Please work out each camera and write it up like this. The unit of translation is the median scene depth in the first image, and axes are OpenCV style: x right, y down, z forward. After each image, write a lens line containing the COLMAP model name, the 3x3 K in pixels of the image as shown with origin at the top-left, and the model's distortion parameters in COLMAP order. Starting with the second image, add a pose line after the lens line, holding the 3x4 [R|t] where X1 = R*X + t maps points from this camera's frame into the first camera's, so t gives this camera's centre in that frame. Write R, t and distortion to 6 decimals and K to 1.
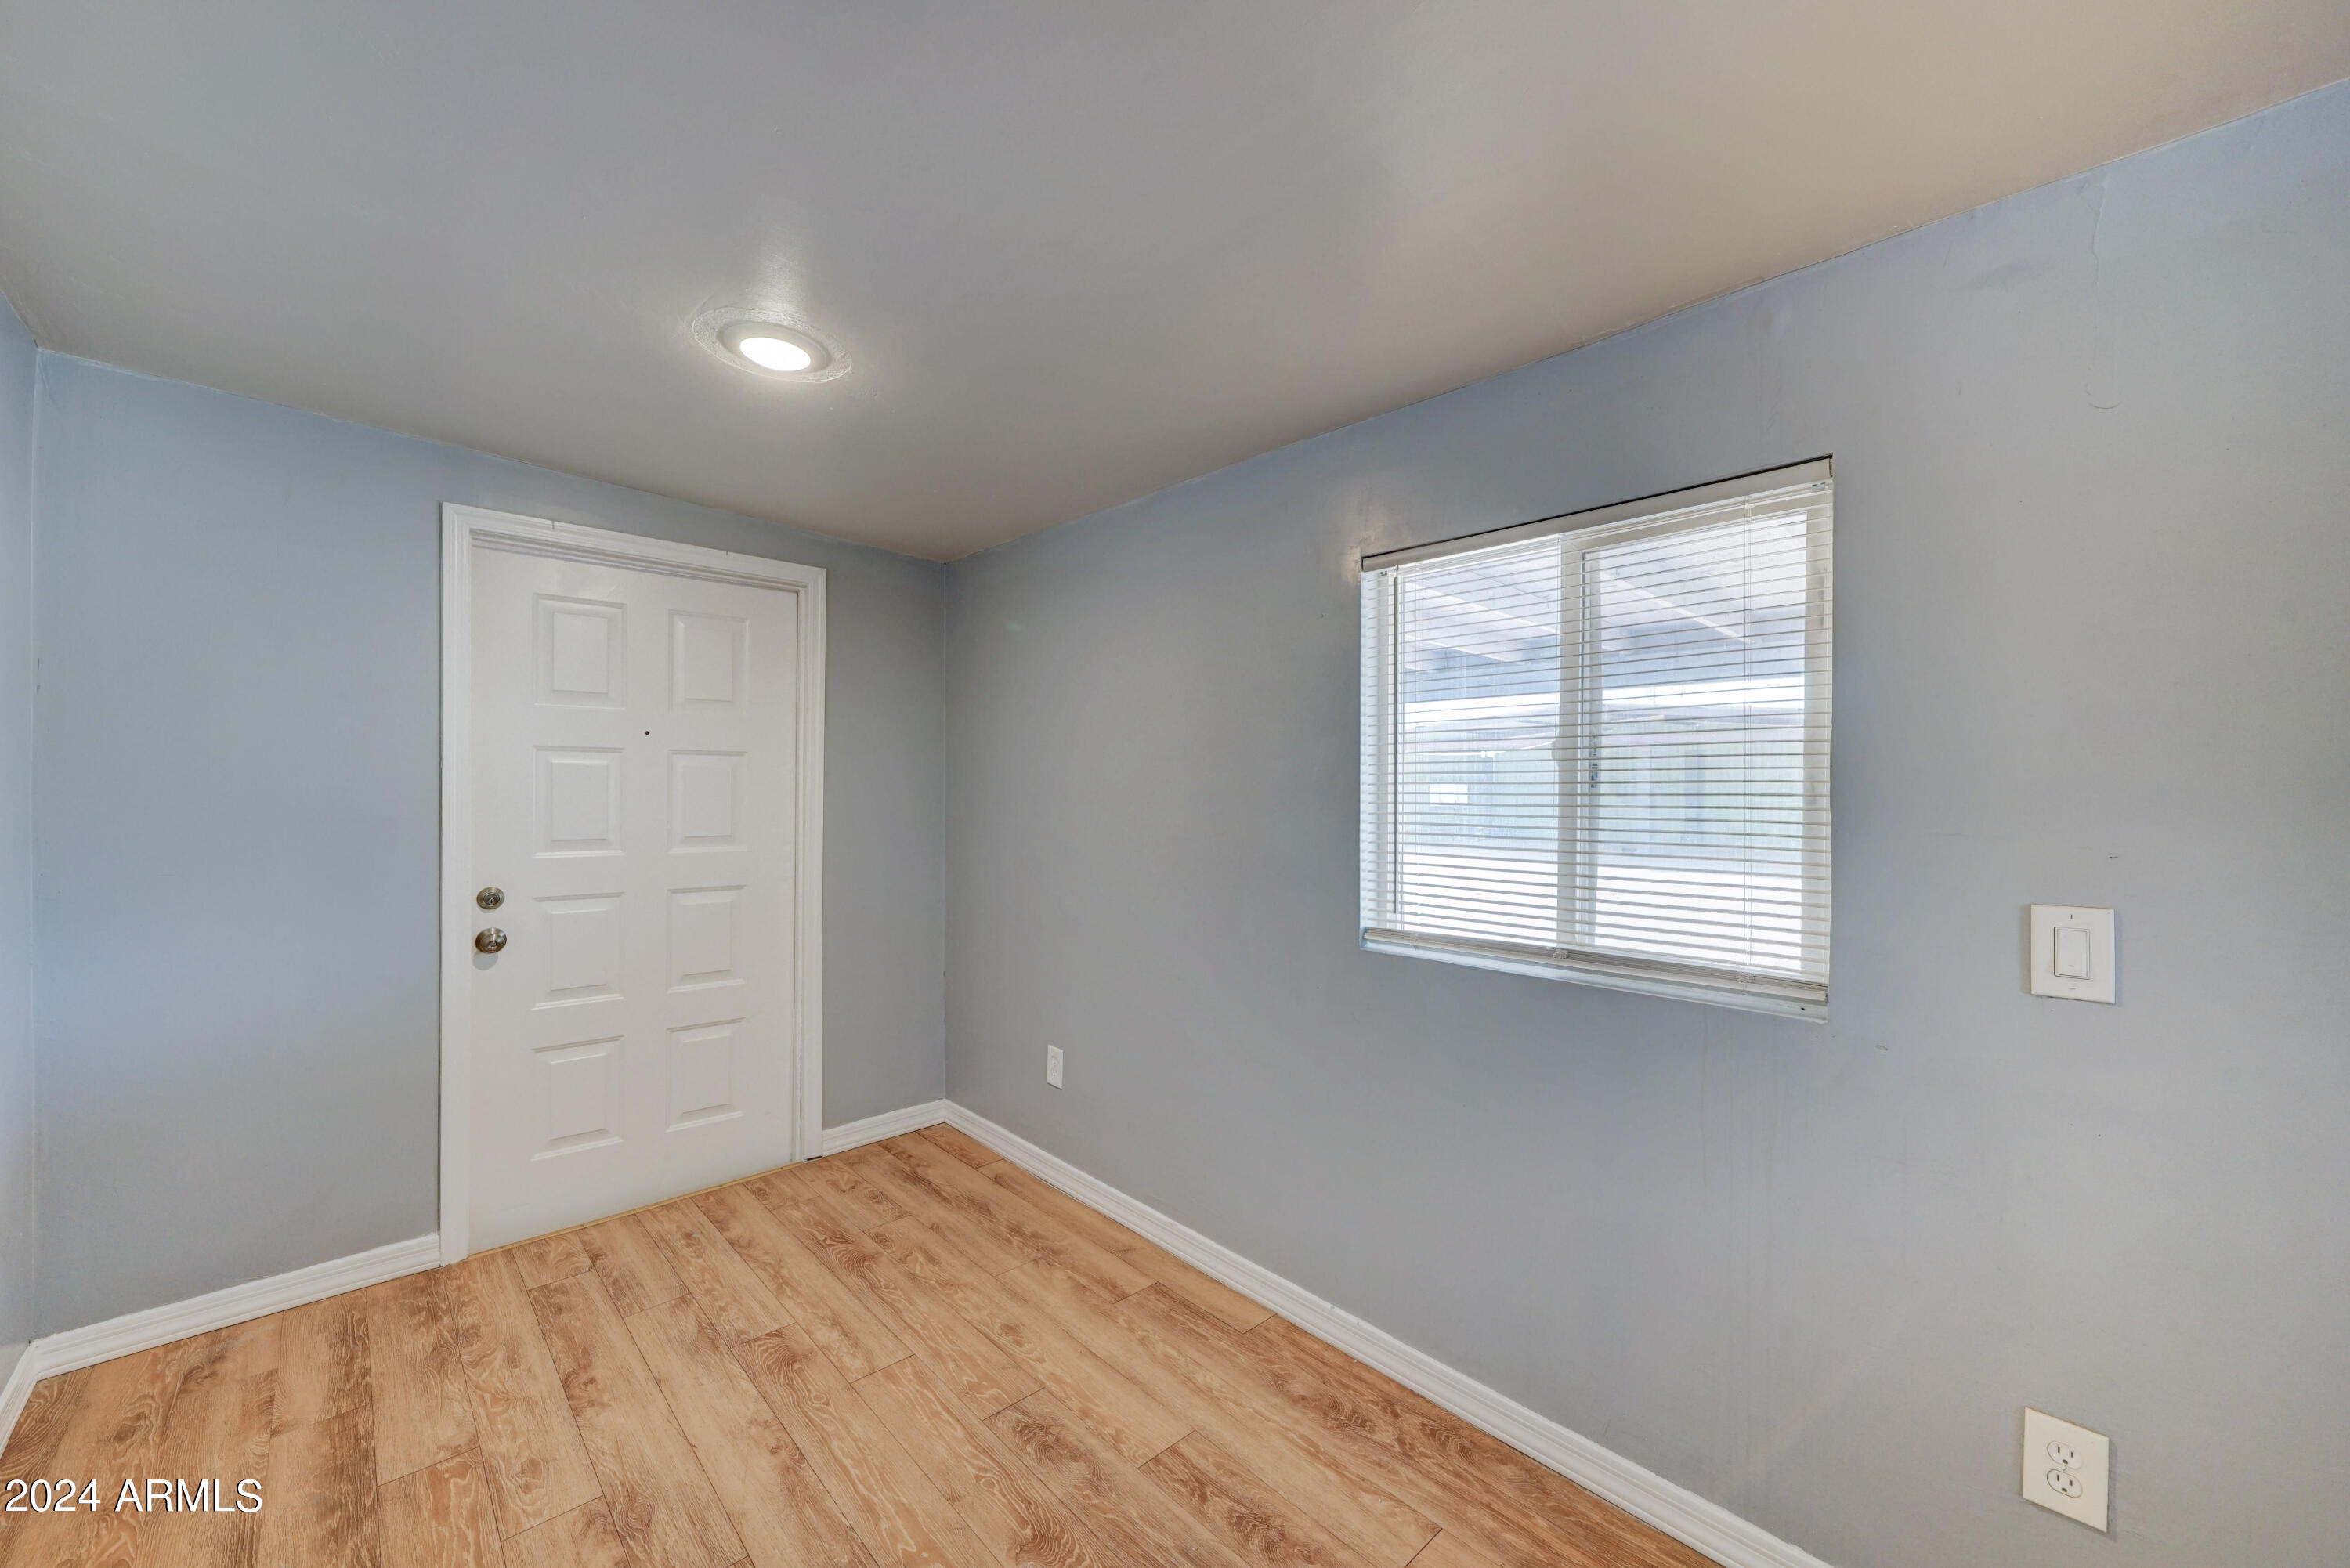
lens RADIAL K [[897.0, 0, 1164.4], [0, 897.0, 794.4], [0, 0, 1]] dist [0.000400, 0.000117]
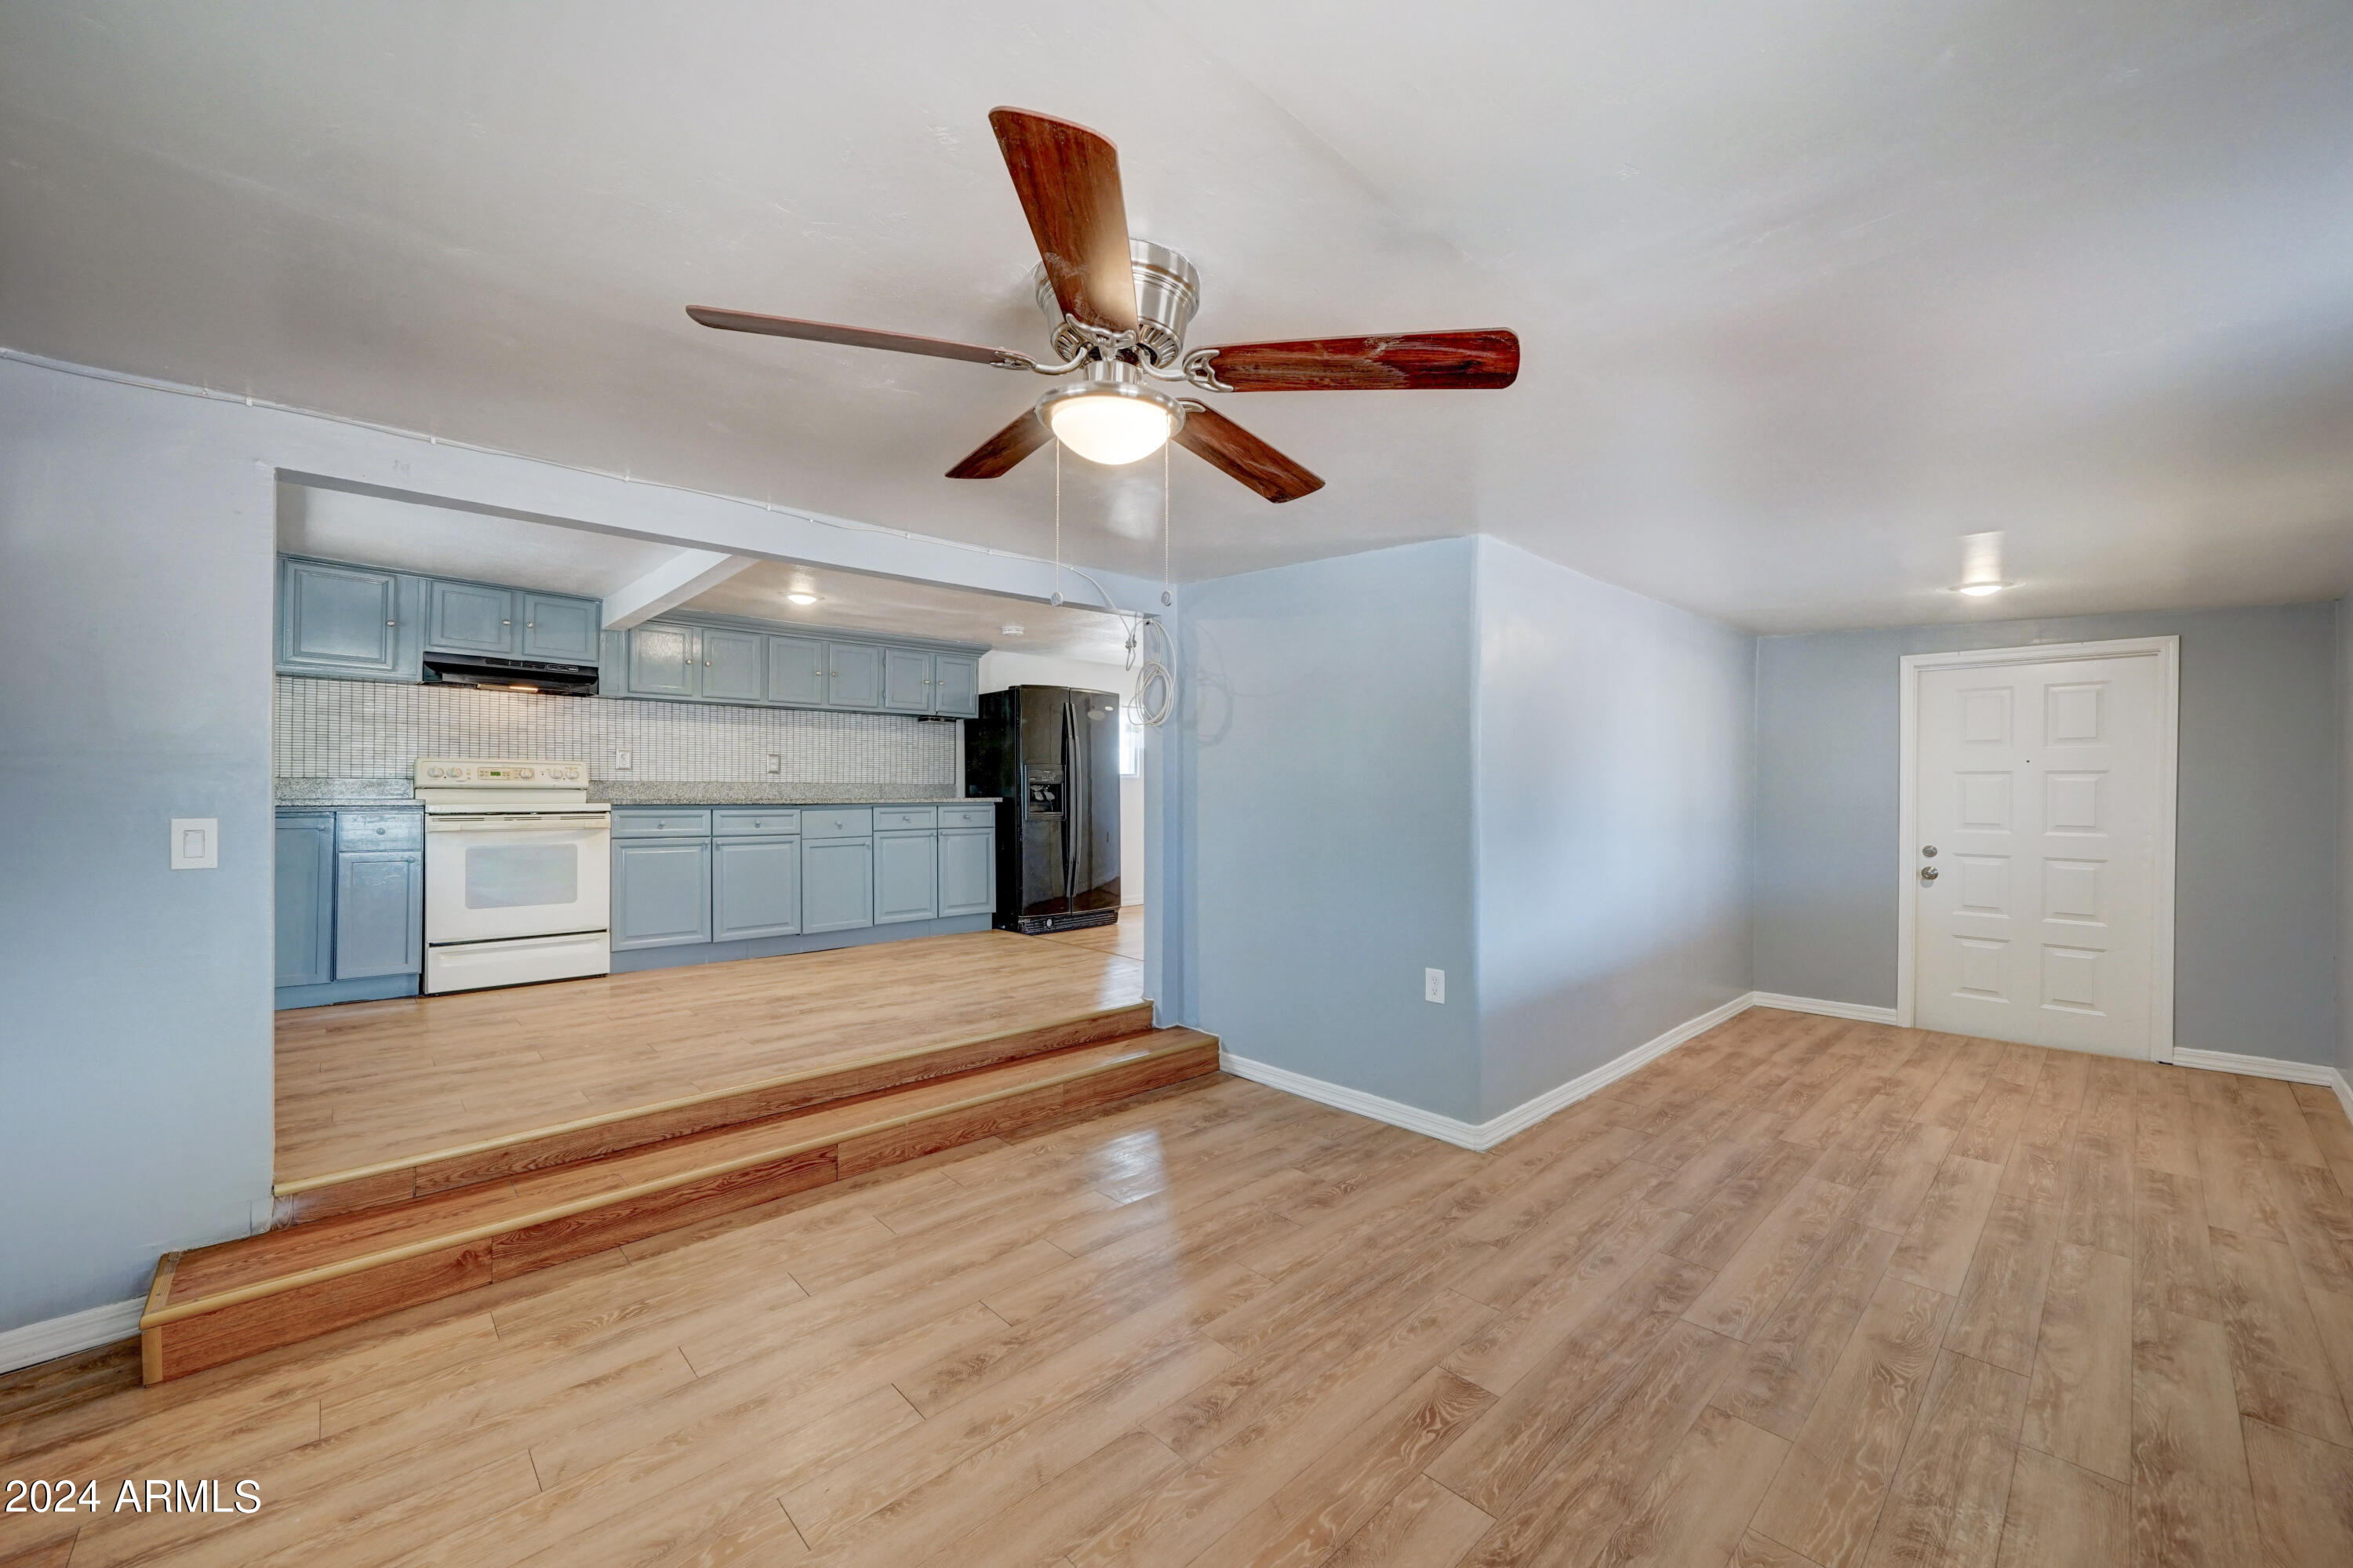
lens RADIAL K [[898.2, 0, 1164.9], [0, 898.2, 792.0], [0, 0, 1]] dist [0.000400, 0.000117]
pose [[-0.002379, -0.001129, -0.999997, 1.187312], [-0.014378, 0.999896, -0.001094, 0.014746], [0.999894, 0.014375, -0.002395, -0.643212]]
